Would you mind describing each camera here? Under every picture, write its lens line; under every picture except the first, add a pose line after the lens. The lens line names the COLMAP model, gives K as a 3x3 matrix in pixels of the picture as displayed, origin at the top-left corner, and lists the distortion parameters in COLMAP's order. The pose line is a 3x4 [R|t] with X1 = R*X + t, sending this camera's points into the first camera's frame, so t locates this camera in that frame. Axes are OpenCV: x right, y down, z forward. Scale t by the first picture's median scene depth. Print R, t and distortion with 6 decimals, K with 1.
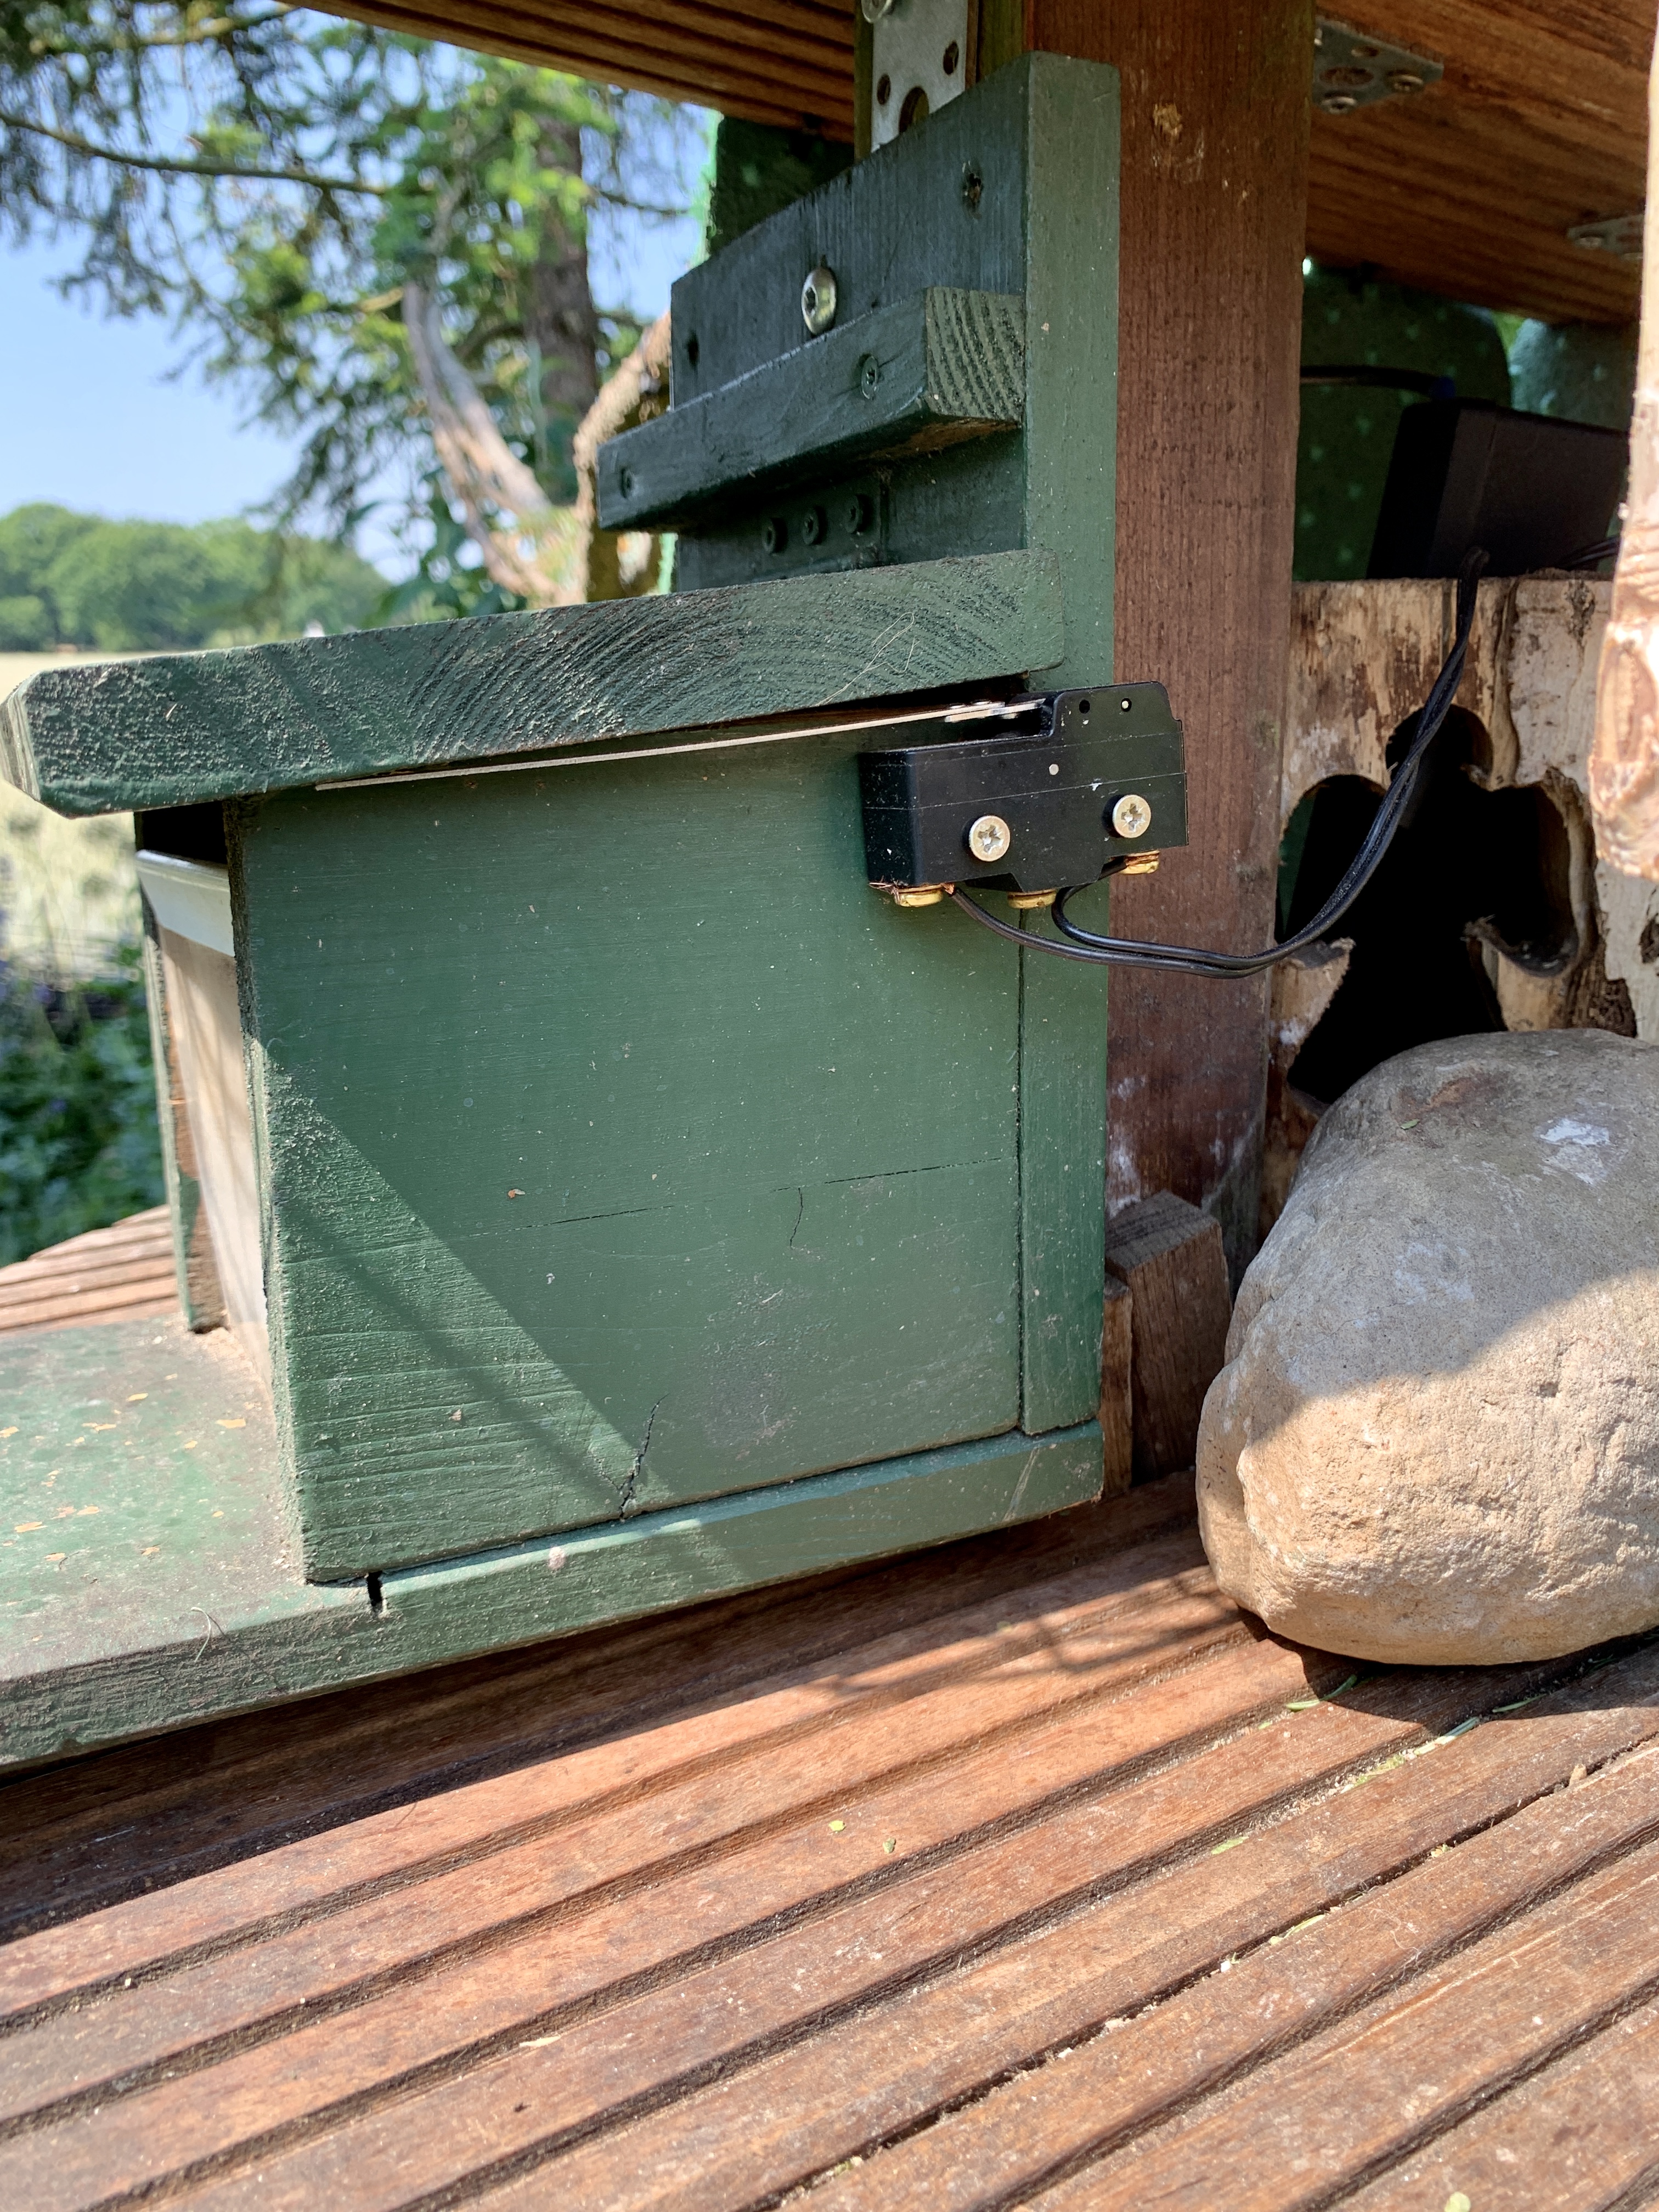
lens RADIAL K [[1667.5, 0, 949.2], [0, 1667.5, 1110.8], [0, 0, 1]] dist [0.064276, -0.147186]
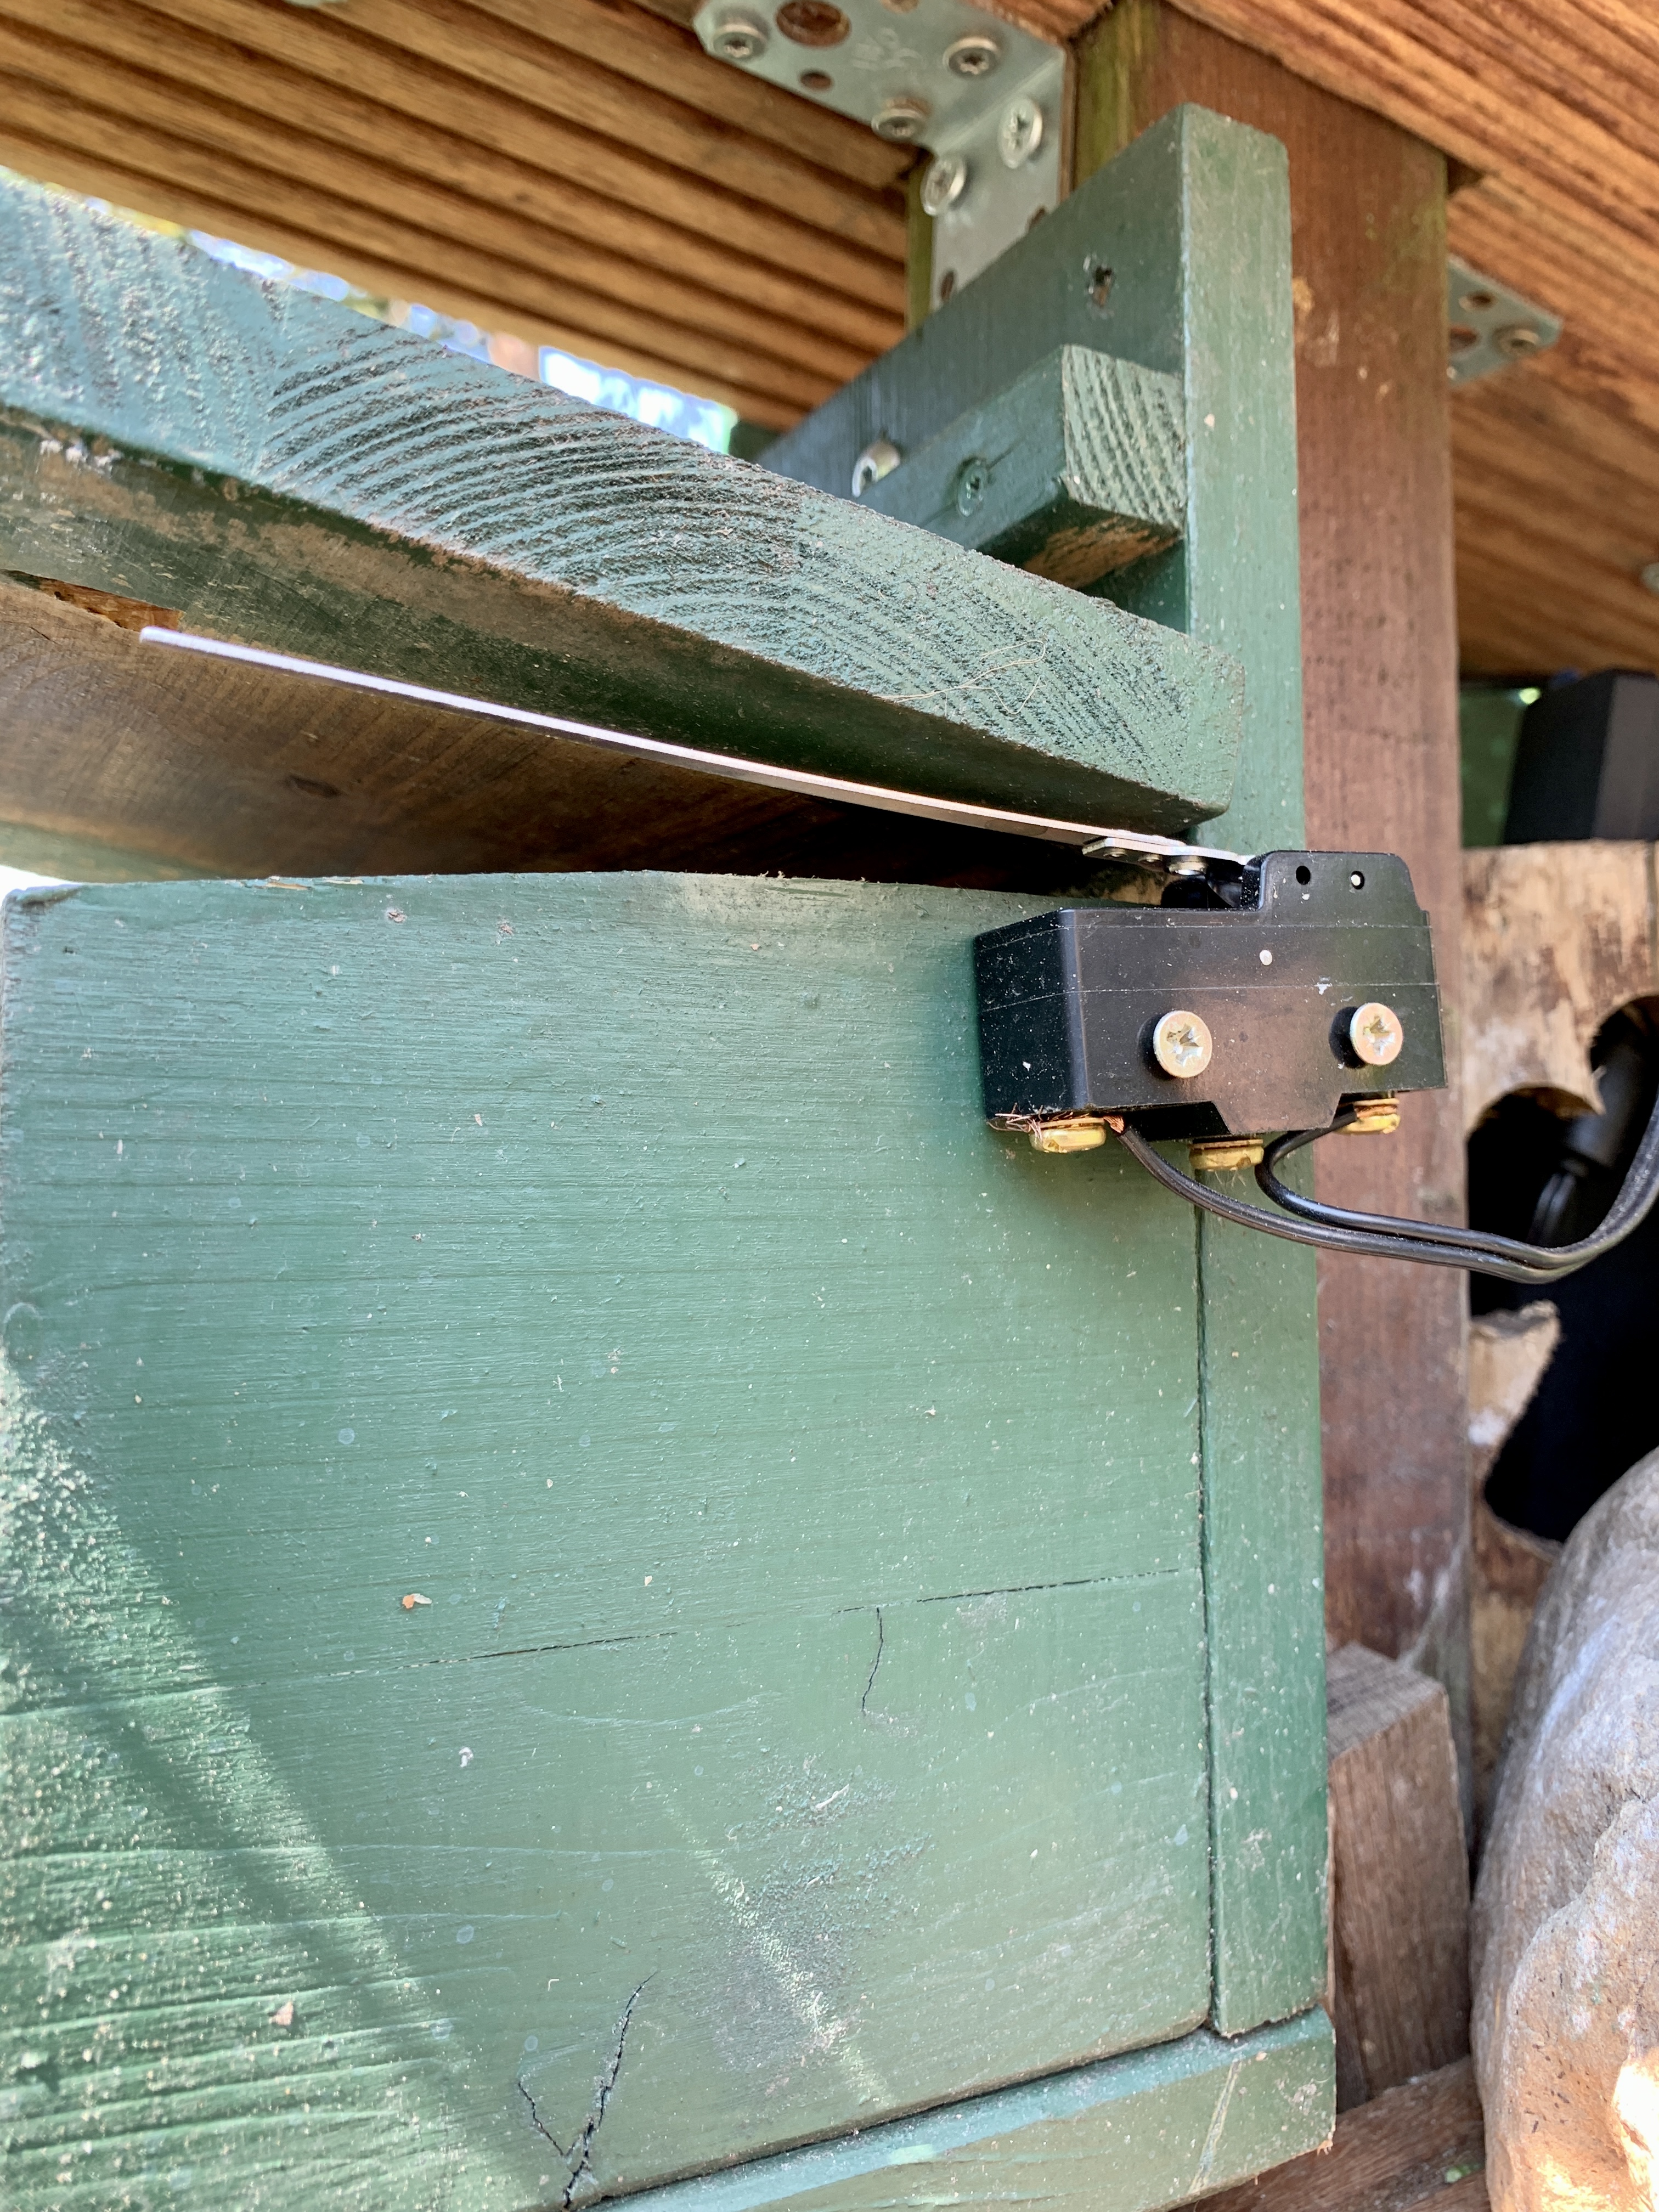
lens RADIAL K [[1788.7, 0, 918.1], [0, 1788.7, 1113.7], [0, 0, 1]] dist [-0.066801, 0.060932]
pose [[0.999935, 0.001816, 0.011218, -0.075692], [0.001290, 0.962618, -0.270858, 0.043936], [-0.011290, 0.270855, 0.962554, 0.296431]]
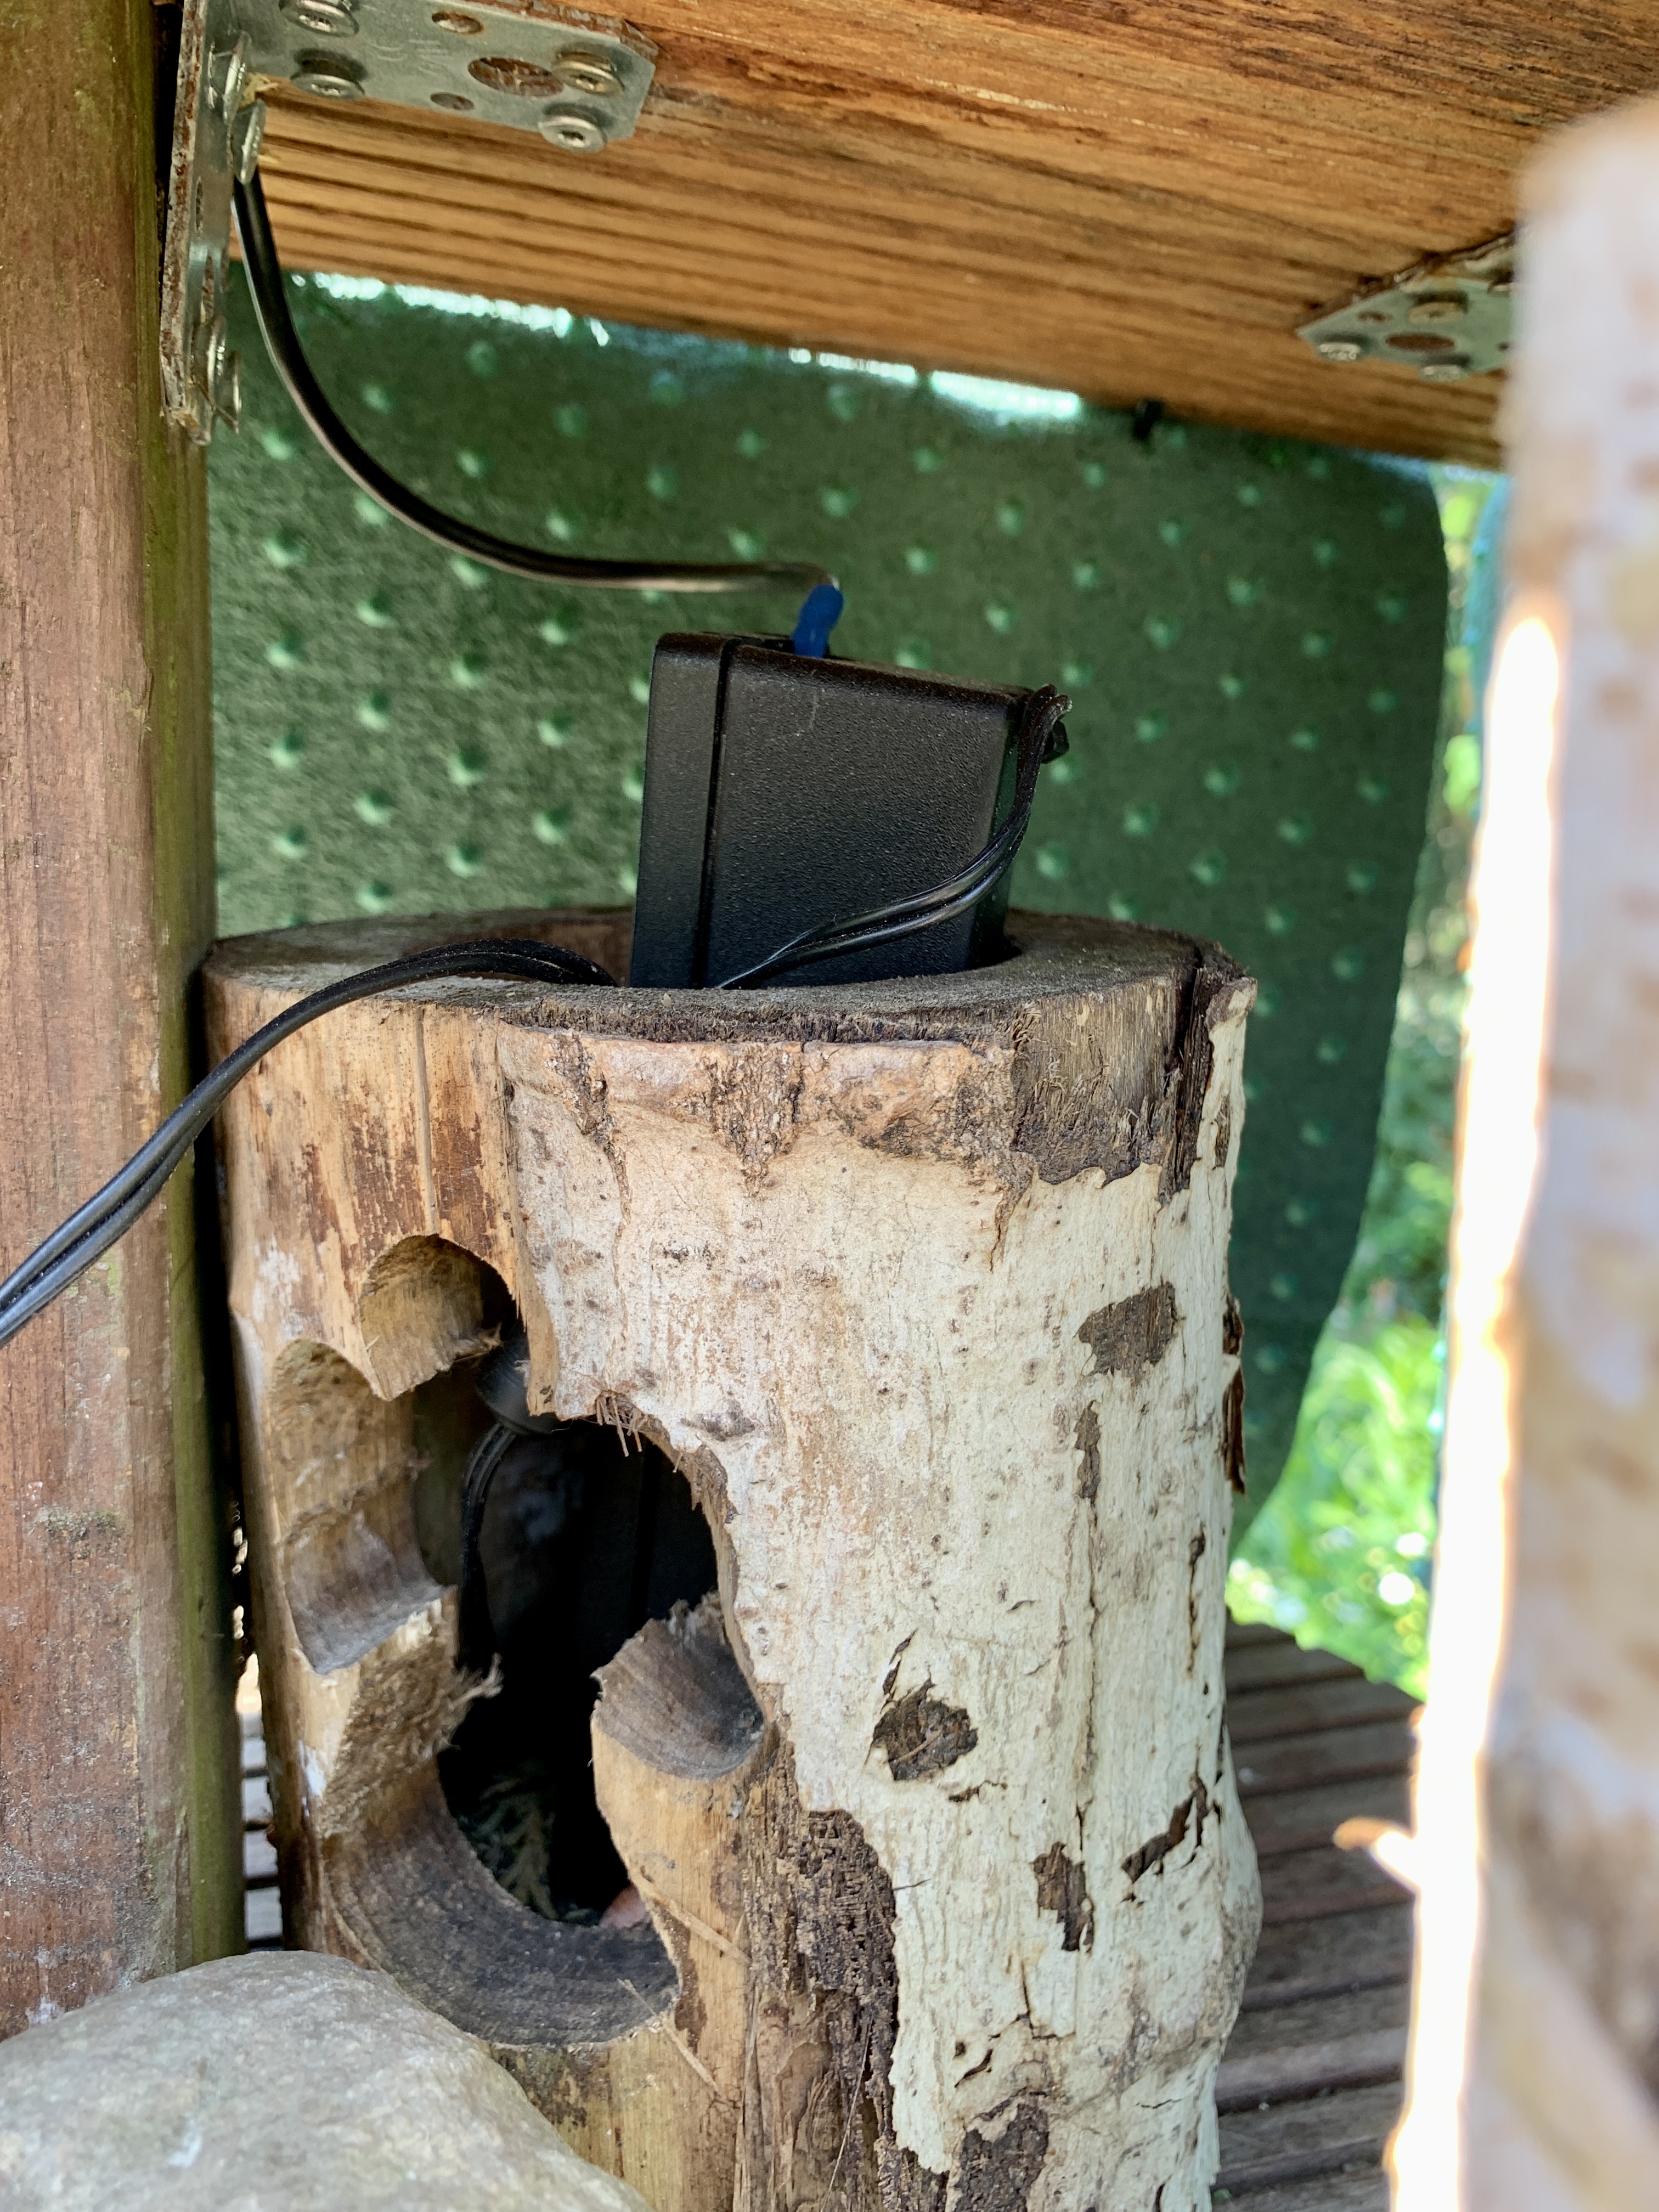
lens RADIAL K [[1788.7, 0, 918.1], [0, 1788.7, 1113.7], [0, 0, 1]] dist [-0.066801, 0.060932]
pose [[0.960647, 0.070845, -0.268586, 0.748943], [-0.096332, 0.991889, -0.082921, -0.325394], [0.260533, 0.105531, 0.959680, 0.684965]]
